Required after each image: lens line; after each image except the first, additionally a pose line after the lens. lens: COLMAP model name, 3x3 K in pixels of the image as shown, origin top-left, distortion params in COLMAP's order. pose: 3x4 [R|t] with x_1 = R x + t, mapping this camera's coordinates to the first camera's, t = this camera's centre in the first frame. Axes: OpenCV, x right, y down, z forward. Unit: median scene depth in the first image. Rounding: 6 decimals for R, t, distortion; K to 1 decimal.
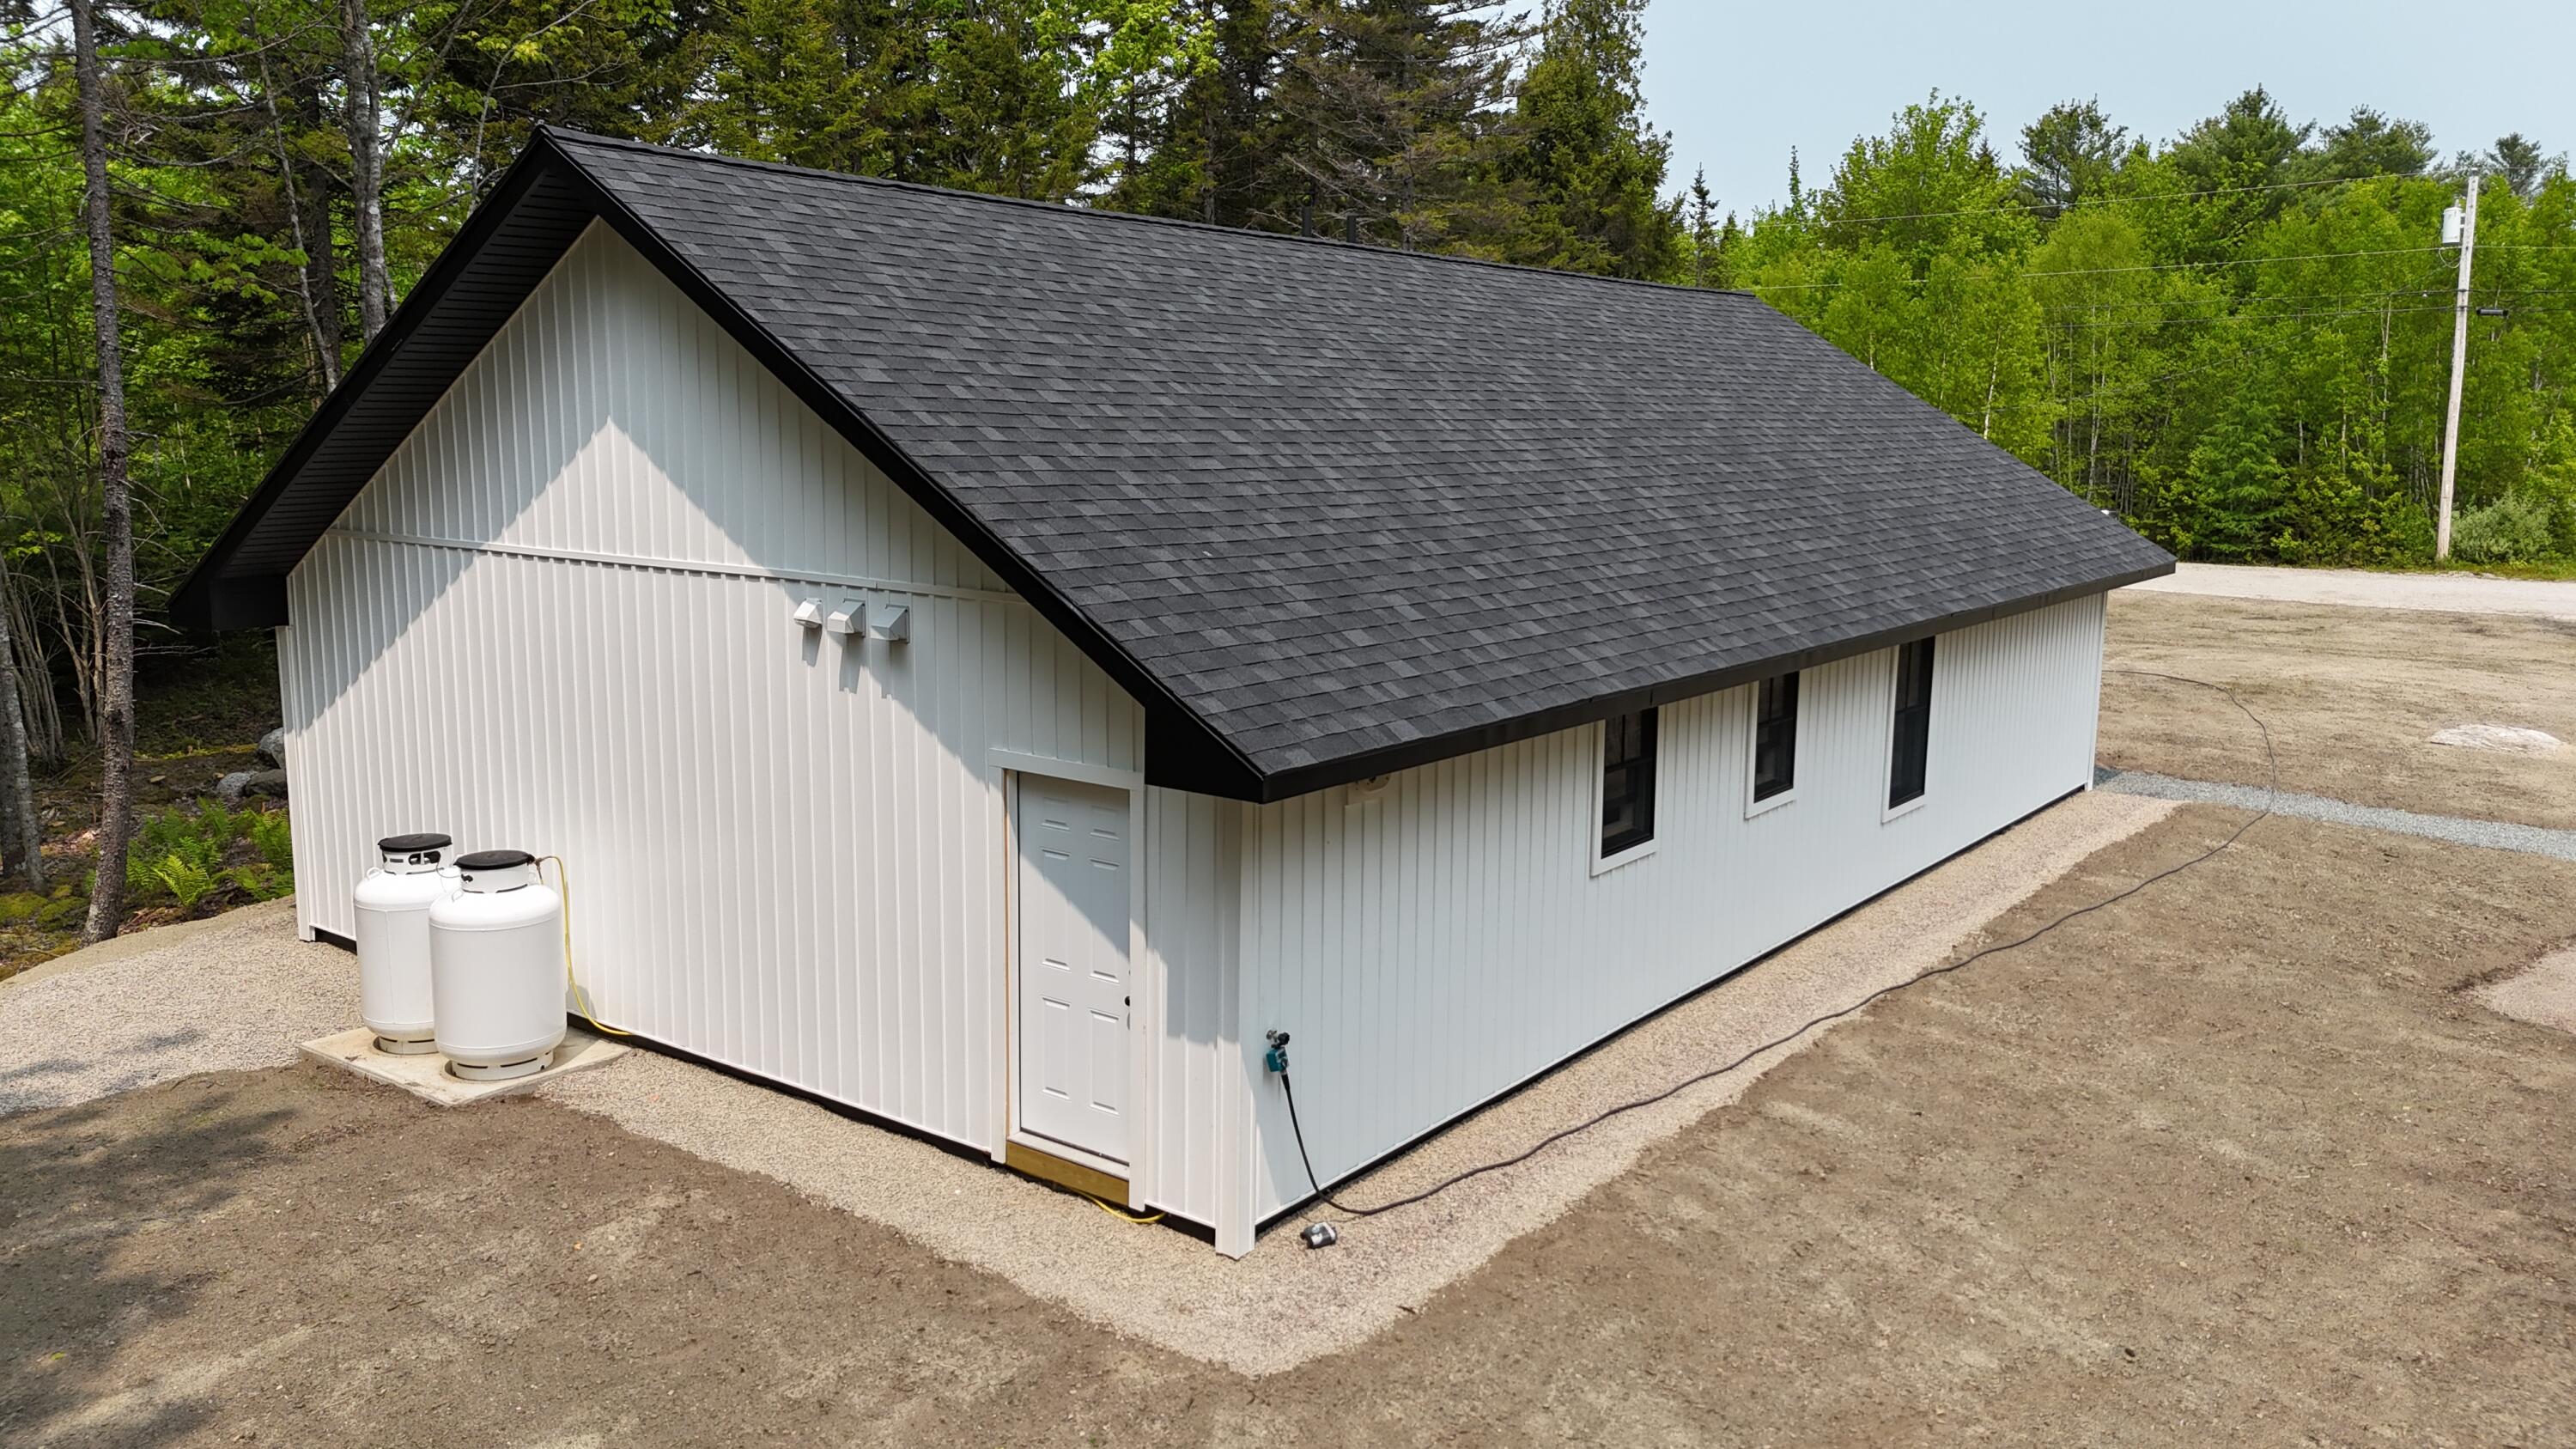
lens RADIAL K [[1902.9, 0, 1284.6], [0, 1902.9, 719.6], [0, 0, 1]] dist [0.062918, -0.053888]
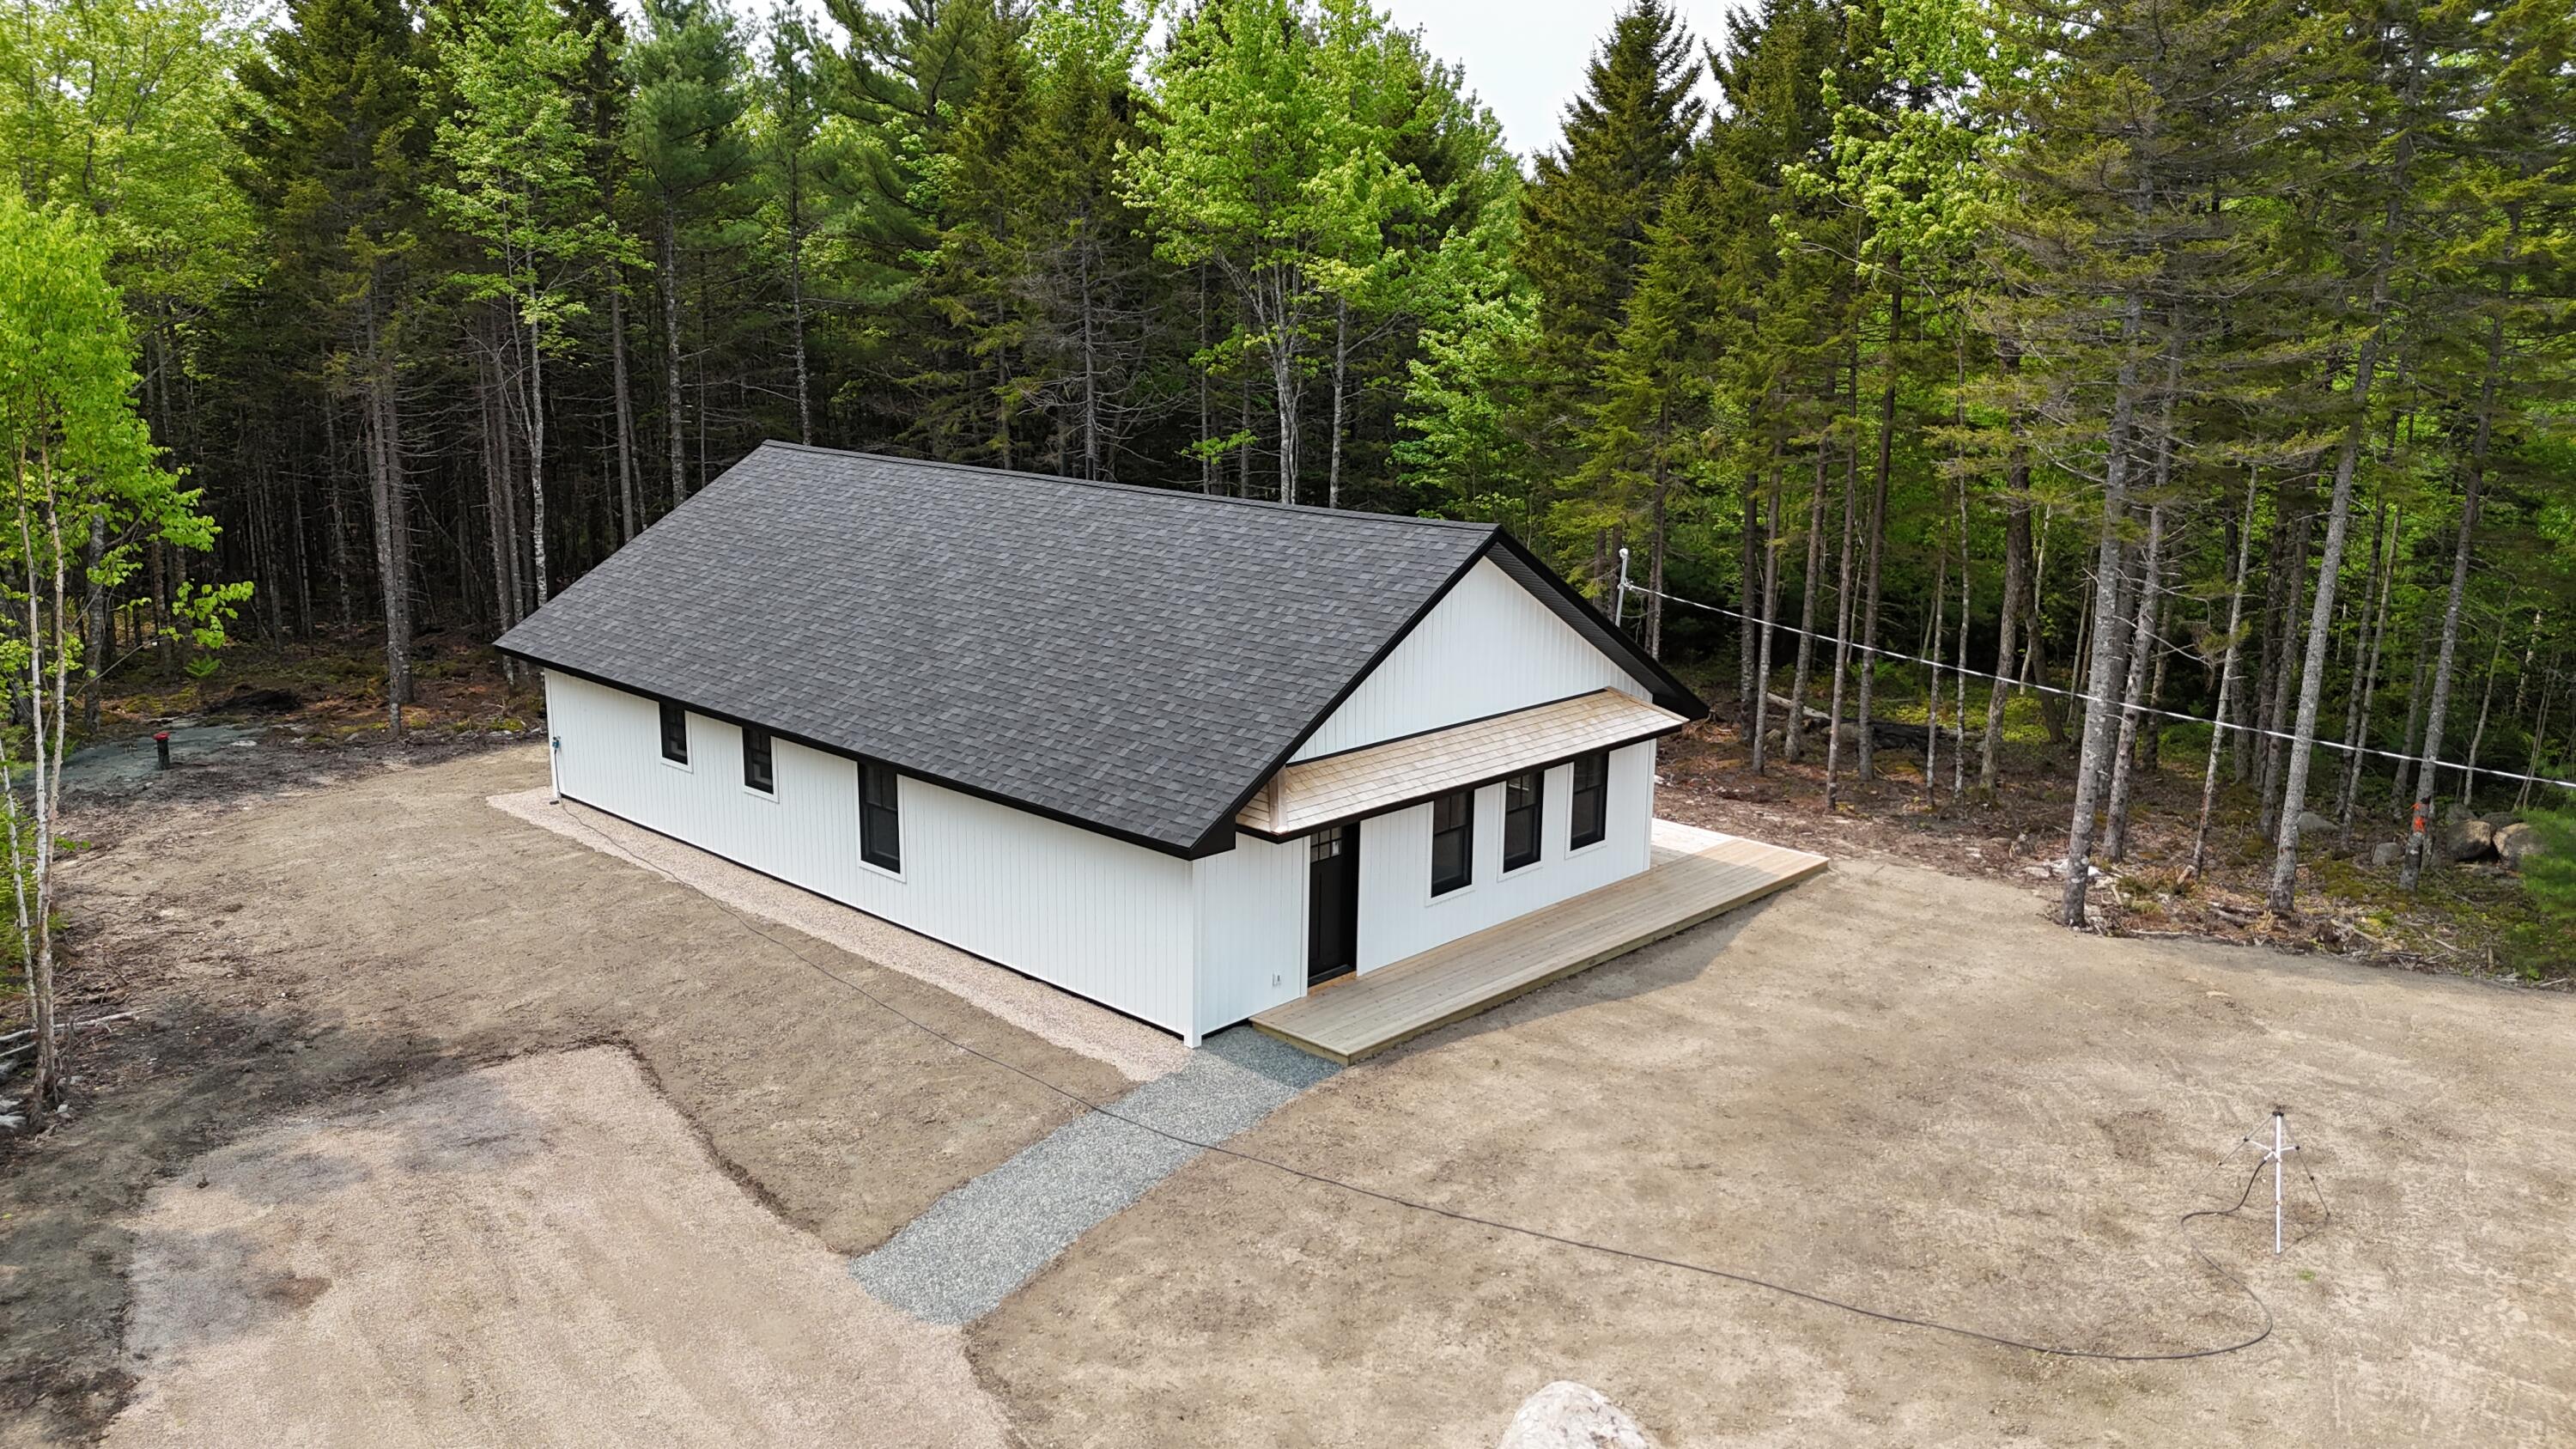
lens RADIAL K [[1902.9, 0, 1291.1], [0, 1902.9, 729.2], [0, 0, 1]] dist [0.062918, -0.053888]
pose [[-0.122112, 0.208022, -0.970472, 2.628672], [-0.167134, 0.959516, 0.226704, -0.694097], [0.978343, 0.189882, -0.082401, 2.168592]]
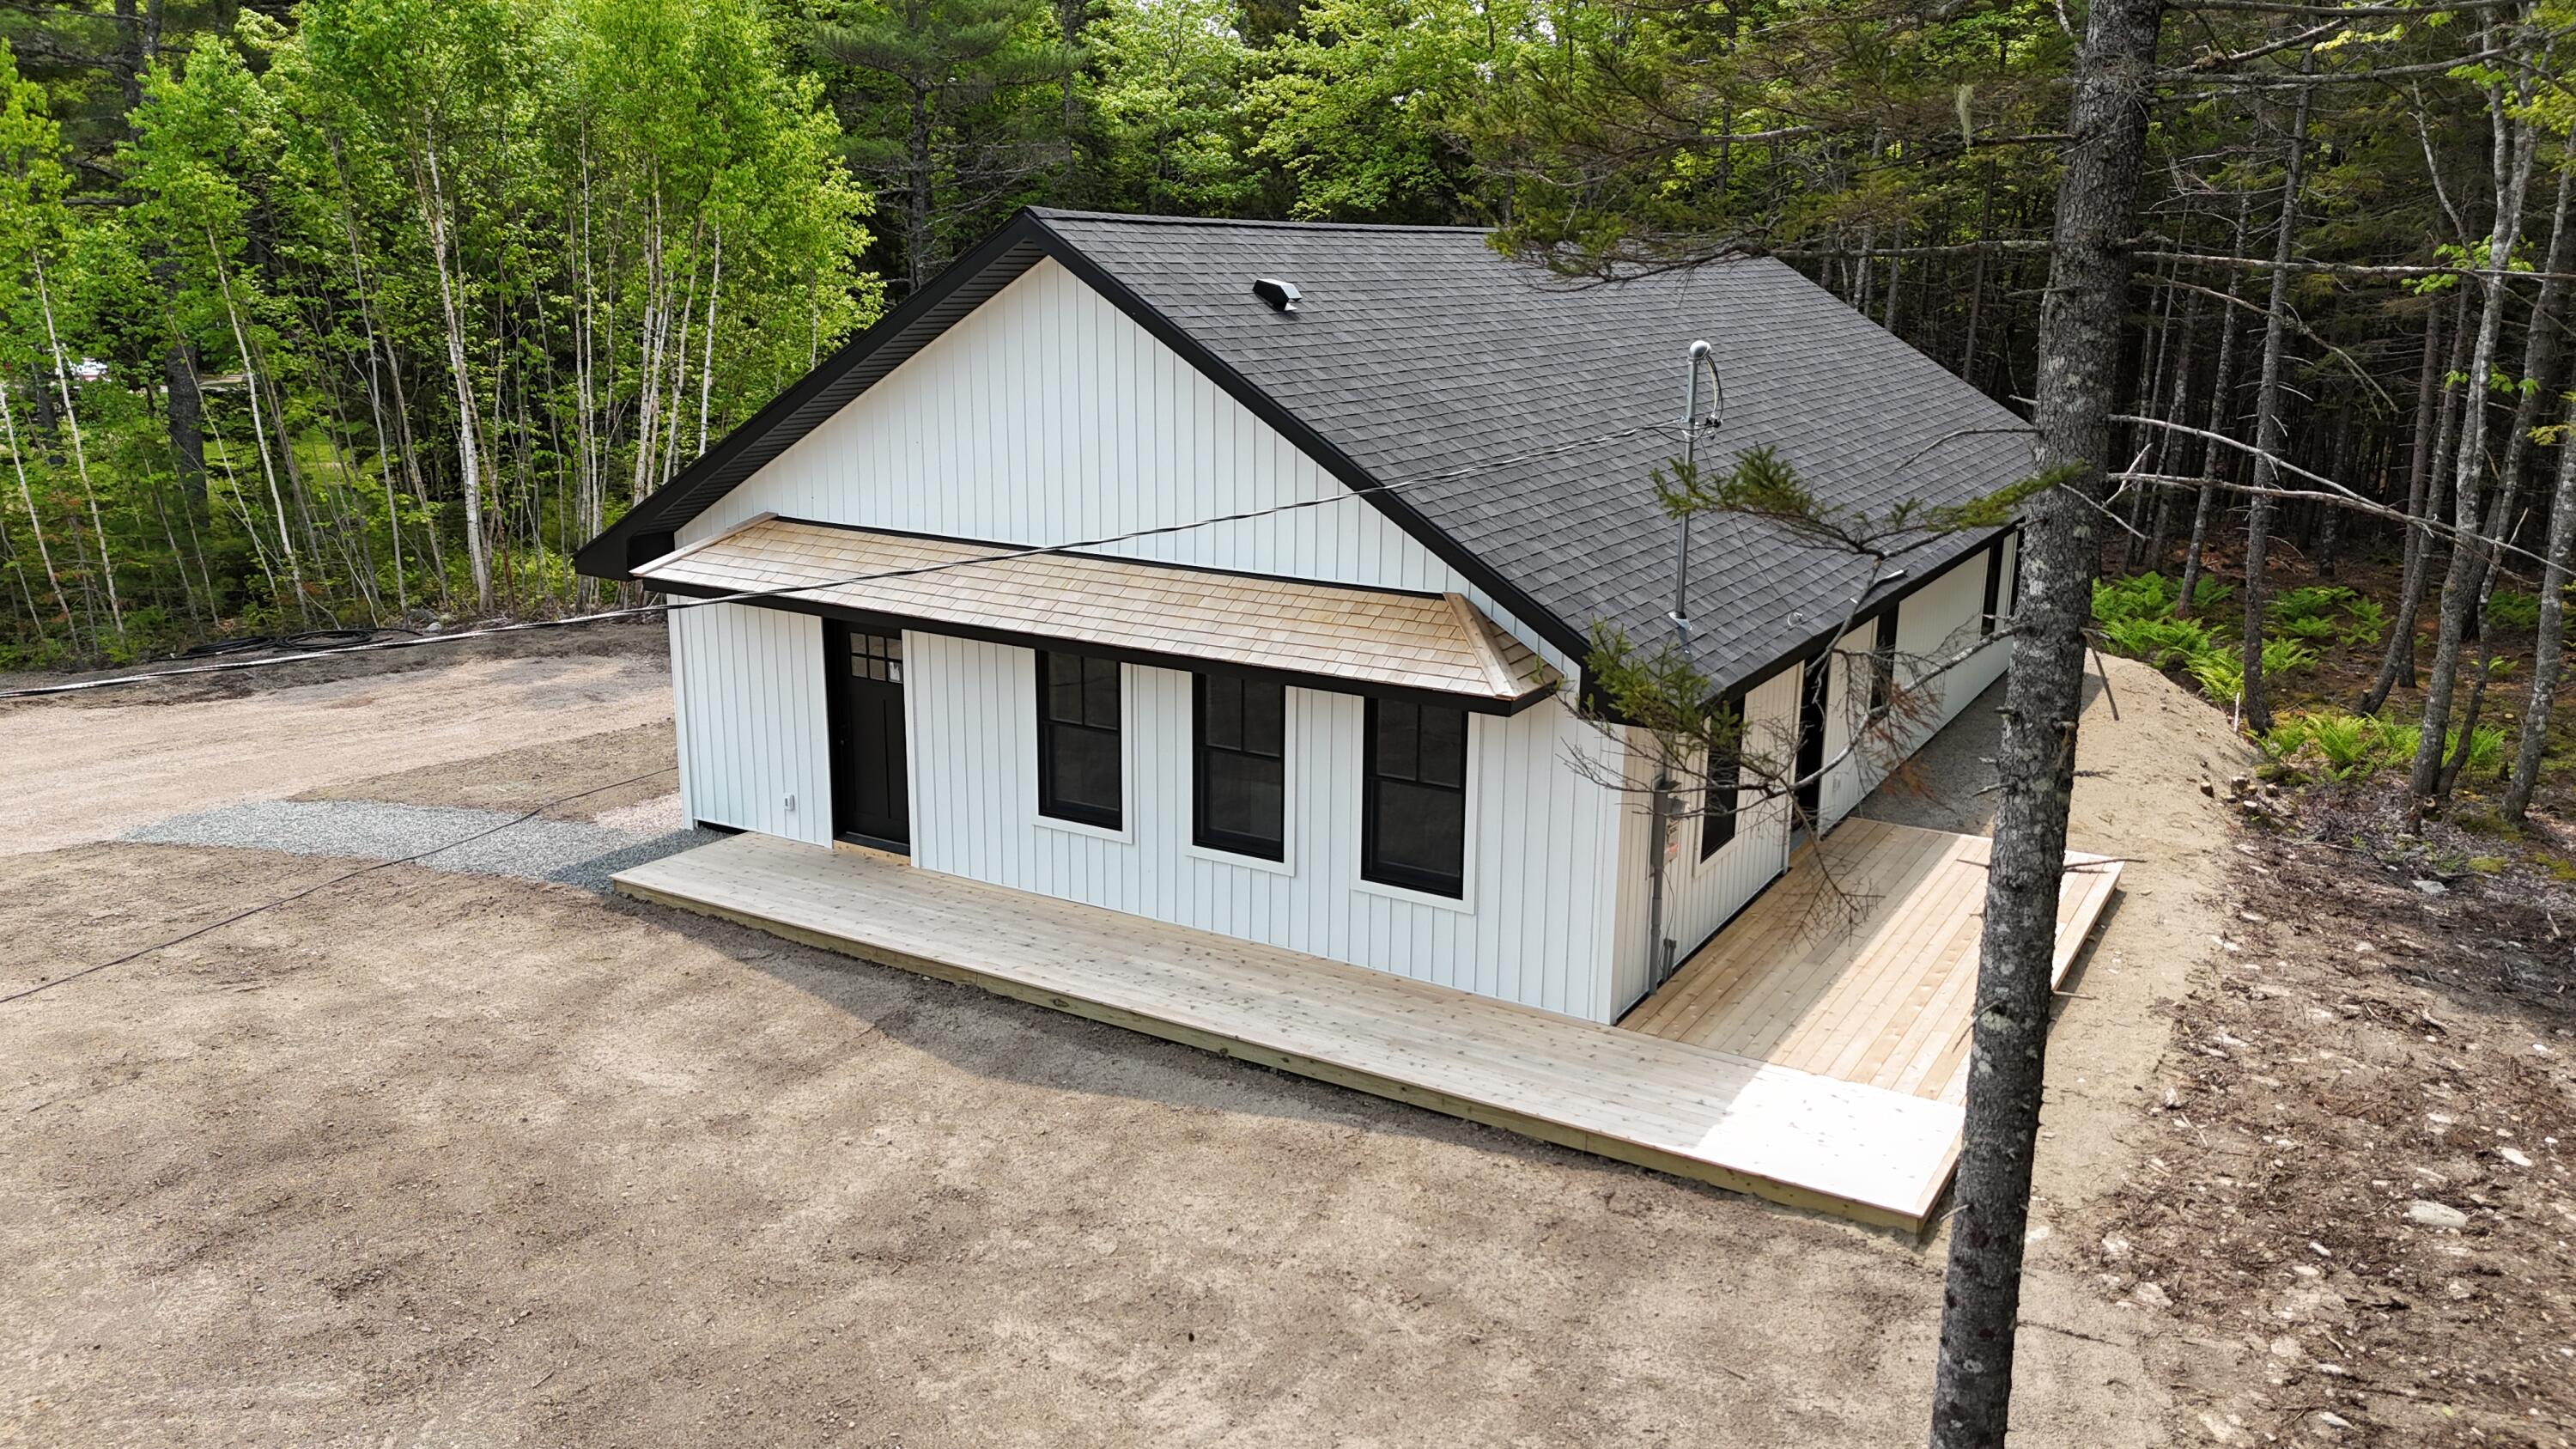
lens RADIAL K [[1902.9, 0, 1293.6], [0, 1902.9, 720.2], [0, 0, 1]] dist [0.062918, -0.053888]
pose [[-0.994010, -0.001203, -0.109284, 0.437820], [-0.043827, 0.920404, 0.388505, -0.658141], [0.100118, 0.390968, -0.914943, 3.498122]]
